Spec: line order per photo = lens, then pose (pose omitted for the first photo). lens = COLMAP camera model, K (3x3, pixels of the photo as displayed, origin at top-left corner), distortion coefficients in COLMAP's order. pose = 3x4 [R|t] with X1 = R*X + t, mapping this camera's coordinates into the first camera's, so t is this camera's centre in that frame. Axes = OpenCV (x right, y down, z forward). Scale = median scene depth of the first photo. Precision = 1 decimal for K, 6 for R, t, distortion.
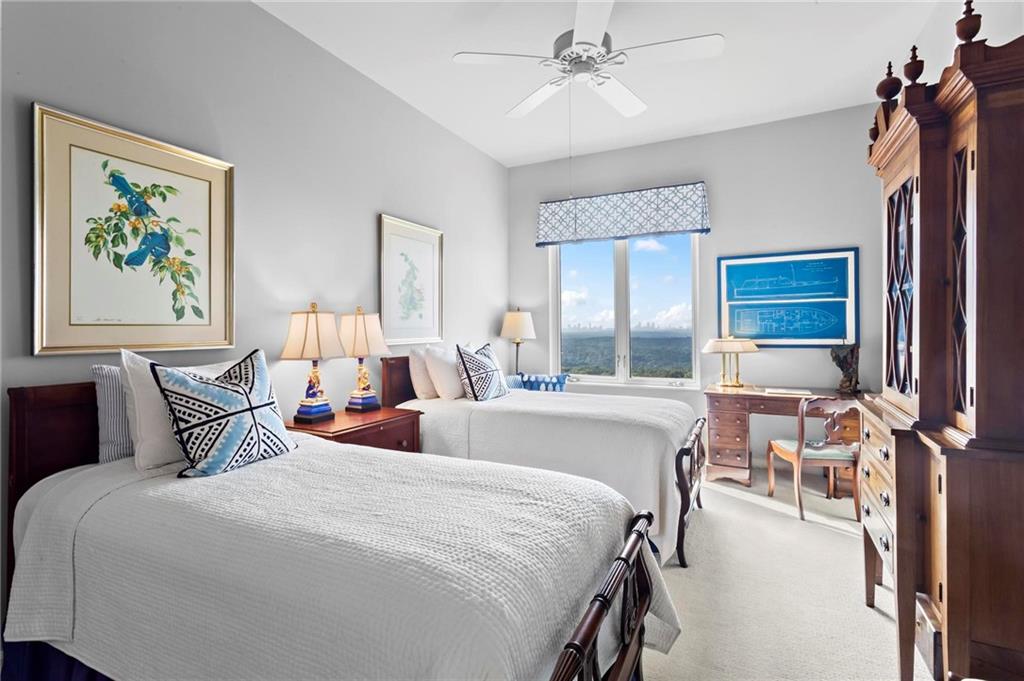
lens RADIAL K [[493.7, 0, 501.6], [0, 493.7, 332.7], [0, 0, 1]] dist [-0.002797, 0.001992]
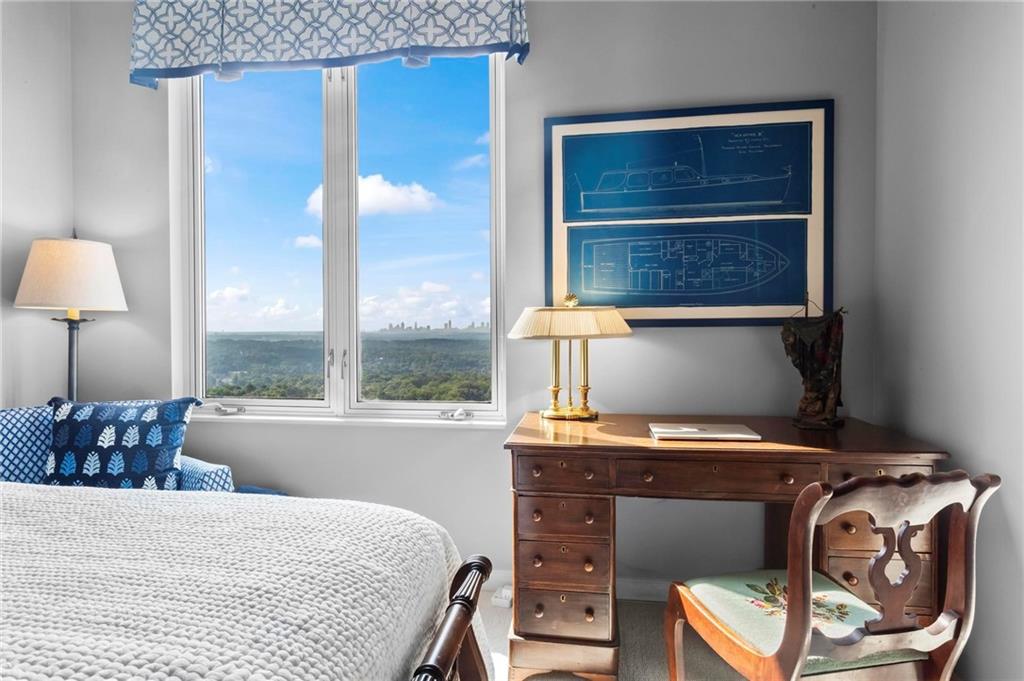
lens RADIAL K [[609.7, 0, 516.2], [0, 609.7, 333.9], [0, 0, 1]] dist [0.022388, -0.000454]
pose [[0.944590, 0.002863, 0.328240, 0.250614], [-0.002736, 0.999996, -0.000846, 0.037485], [-0.328241, -0.000099, 0.944594, 0.527645]]
